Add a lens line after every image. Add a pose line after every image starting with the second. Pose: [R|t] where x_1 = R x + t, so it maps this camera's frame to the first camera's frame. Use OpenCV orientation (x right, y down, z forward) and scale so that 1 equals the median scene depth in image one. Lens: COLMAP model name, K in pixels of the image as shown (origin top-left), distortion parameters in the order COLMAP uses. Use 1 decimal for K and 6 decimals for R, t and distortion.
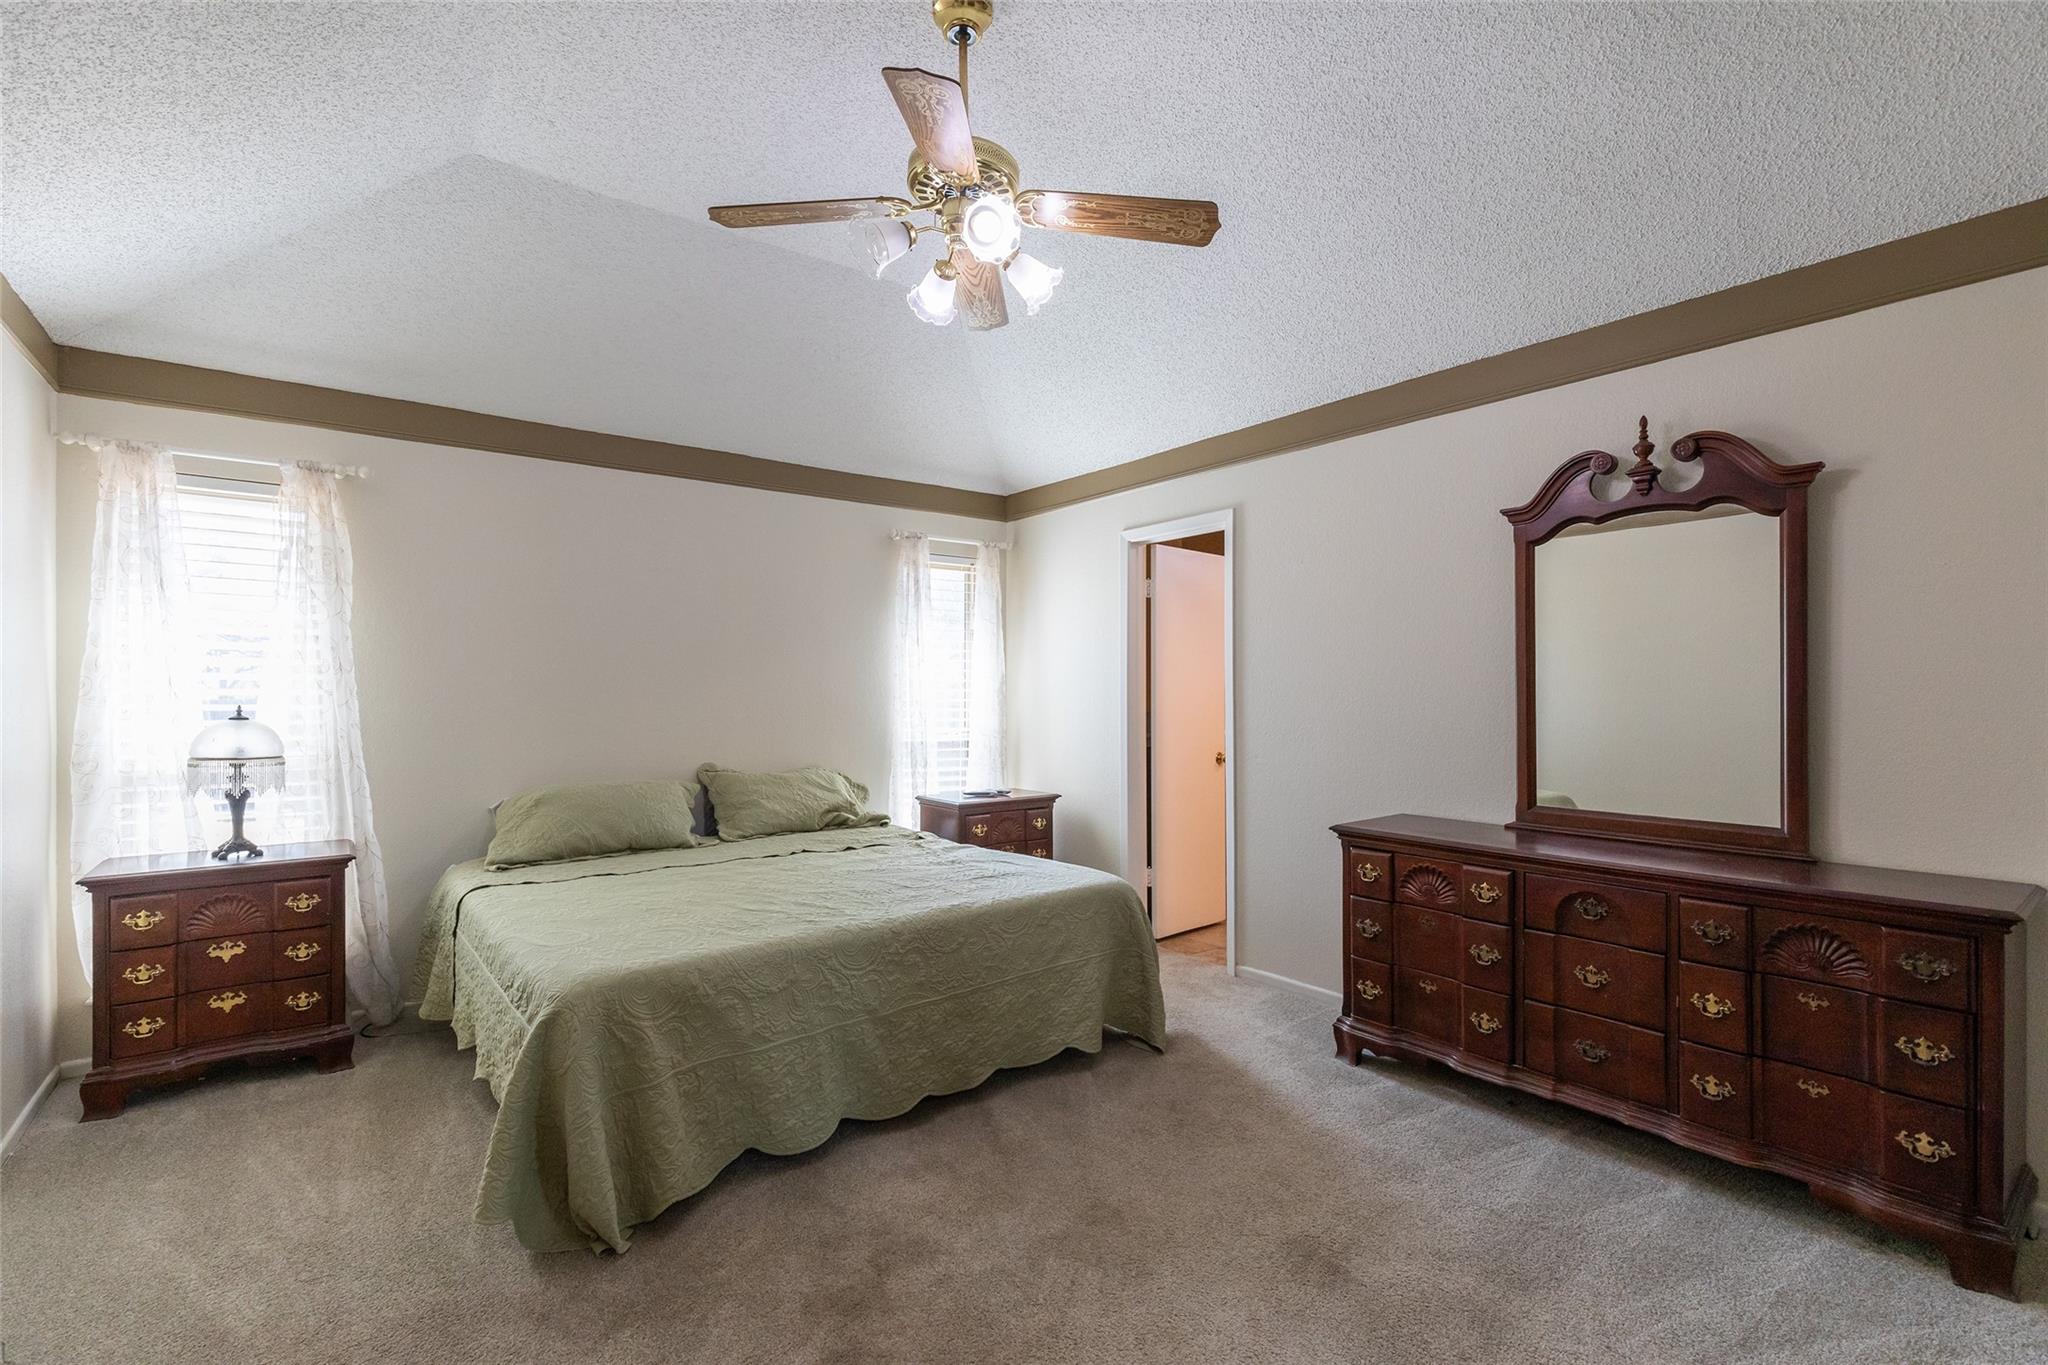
lens RADIAL K [[914.3, 0, 1024.5], [0, 914.3, 687.8], [0, 0, 1]] dist [0.010169, -0.001402]
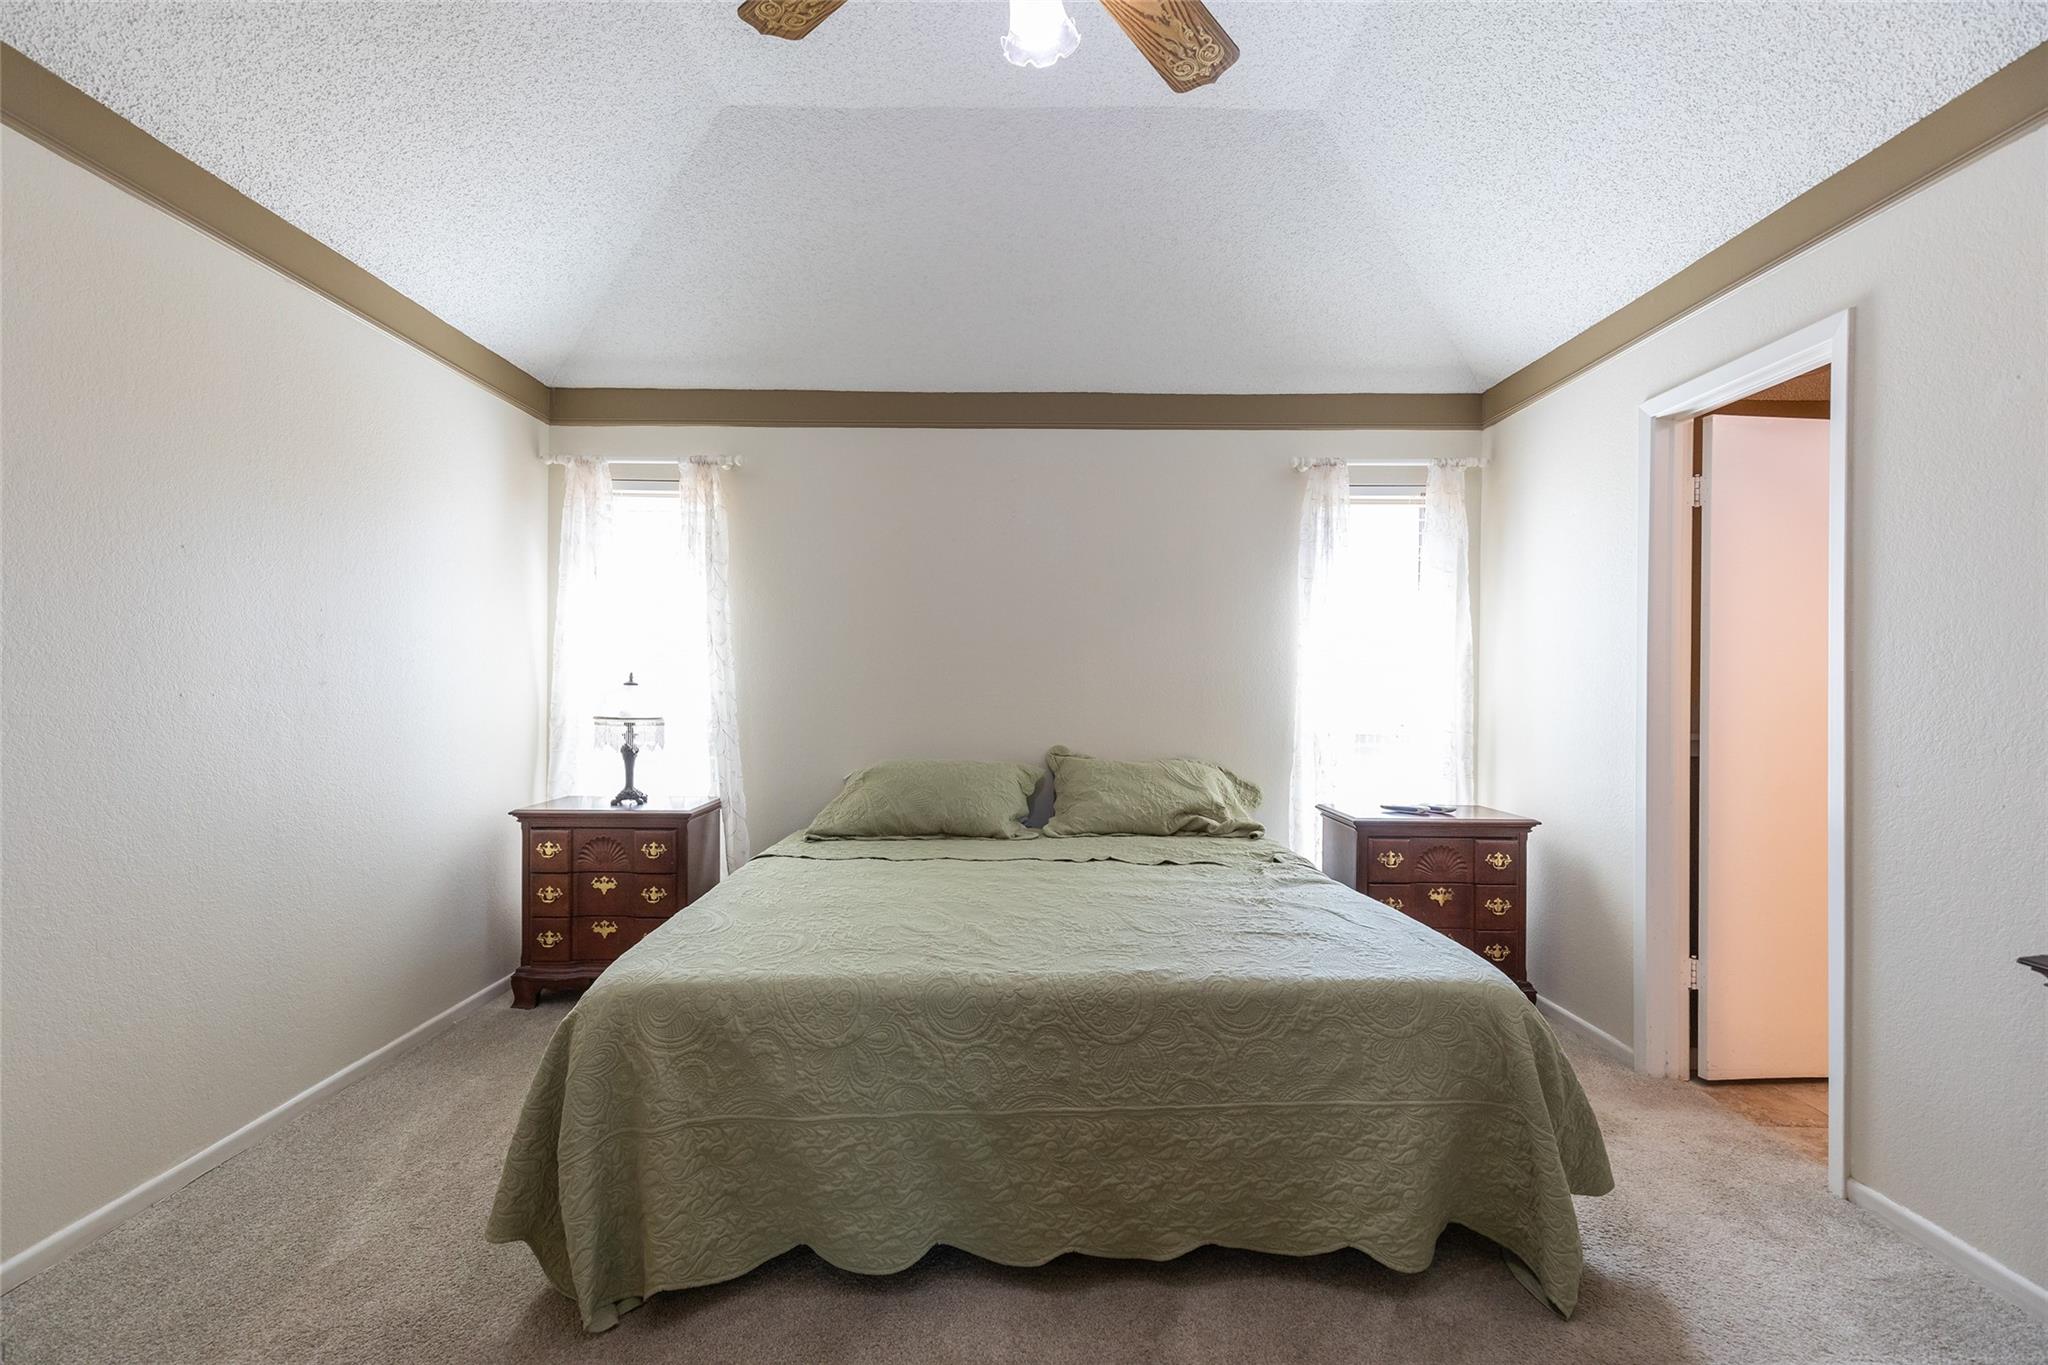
lens RADIAL K [[914.3, 0, 1020.9], [0, 914.3, 684.2], [0, 0, 1]] dist [0.010169, -0.001402]
pose [[0.794697, 0.007015, -0.606966, 0.212201], [-0.005162, 0.999975, 0.004799, 0.023618], [0.606985, -0.000681, 0.794713, 0.356635]]
